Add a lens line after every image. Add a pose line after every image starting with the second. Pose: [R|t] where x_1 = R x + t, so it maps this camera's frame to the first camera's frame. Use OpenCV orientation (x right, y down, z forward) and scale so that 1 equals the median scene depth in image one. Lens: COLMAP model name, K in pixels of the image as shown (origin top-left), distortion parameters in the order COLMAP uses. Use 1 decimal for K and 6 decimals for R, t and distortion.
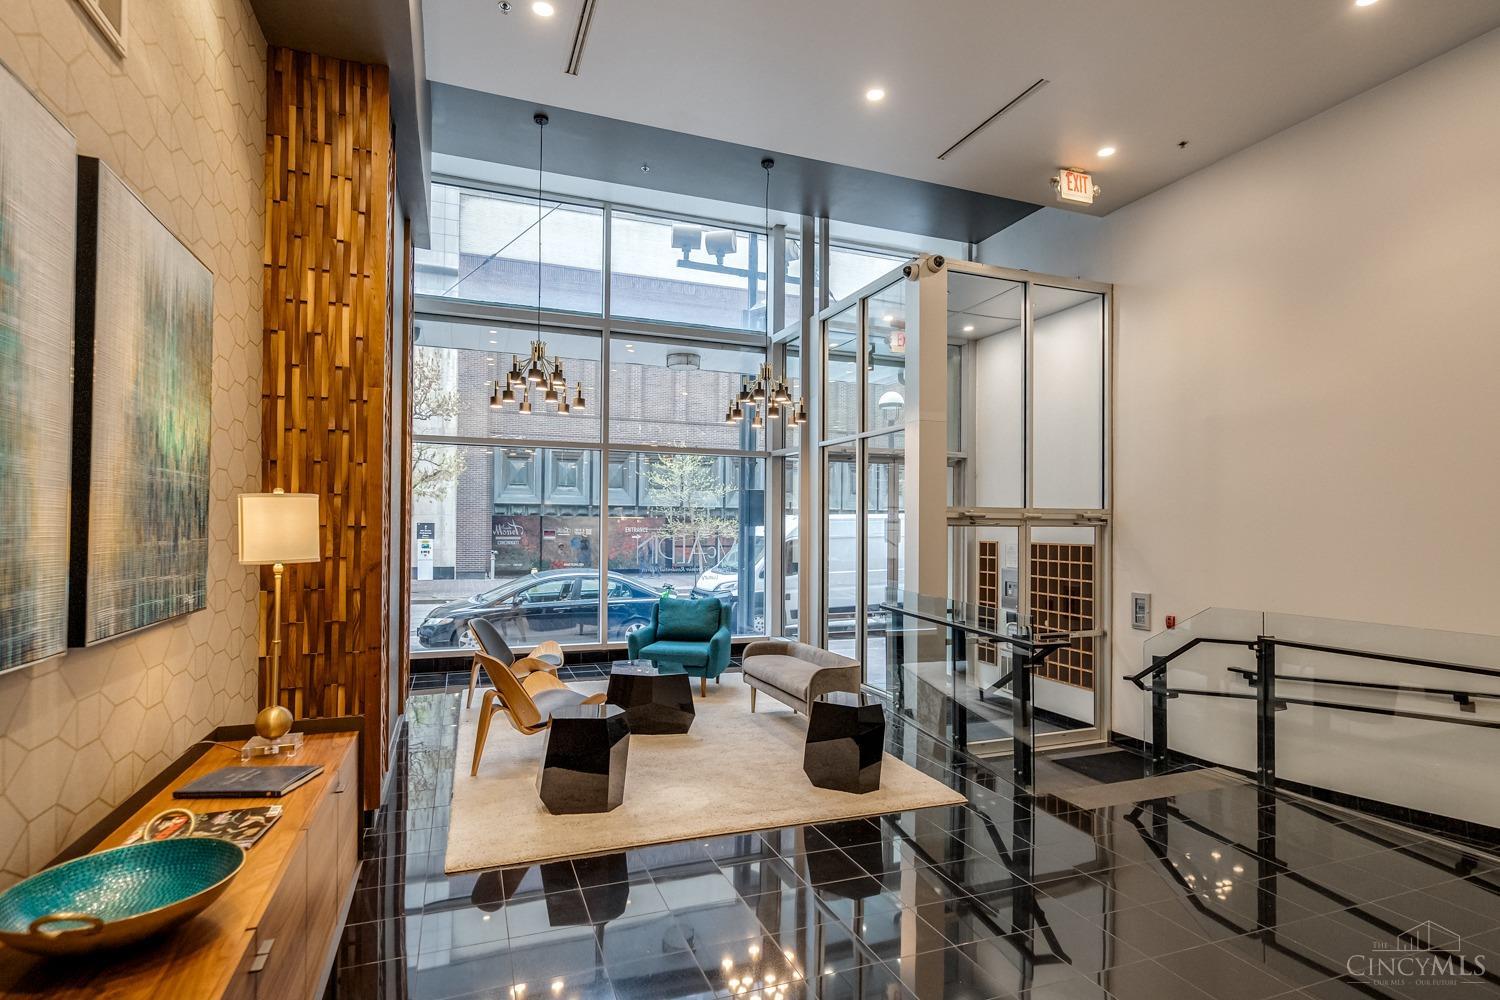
lens RADIAL K [[753.1, 0, 752.9], [0, 753.1, 524.4], [0, 0, 1]] dist [-0.001123, -0.000529]
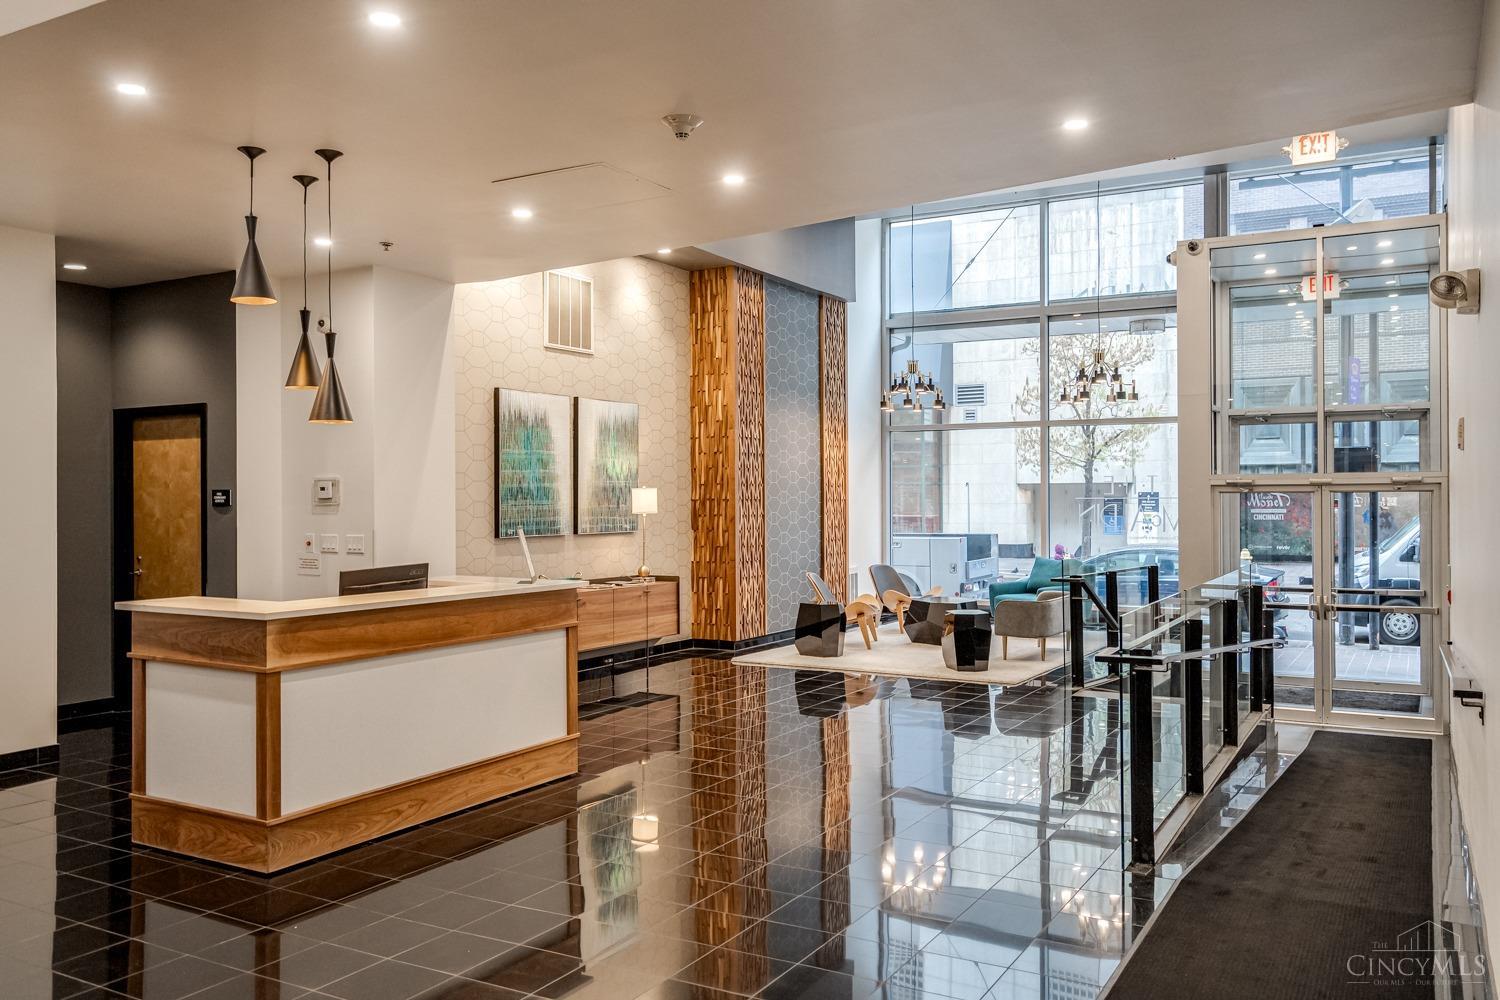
lens RADIAL K [[1185.5, 0, 749.3], [0, 1185.5, 501.2], [0, 0, 1]] dist [0.007746, -0.000607]
pose [[0.637178, -0.008093, -0.770674, 1.991805], [0.013665, 0.999906, 0.000798, 0.006261], [0.770596, -0.011040, 0.637229, -0.983264]]
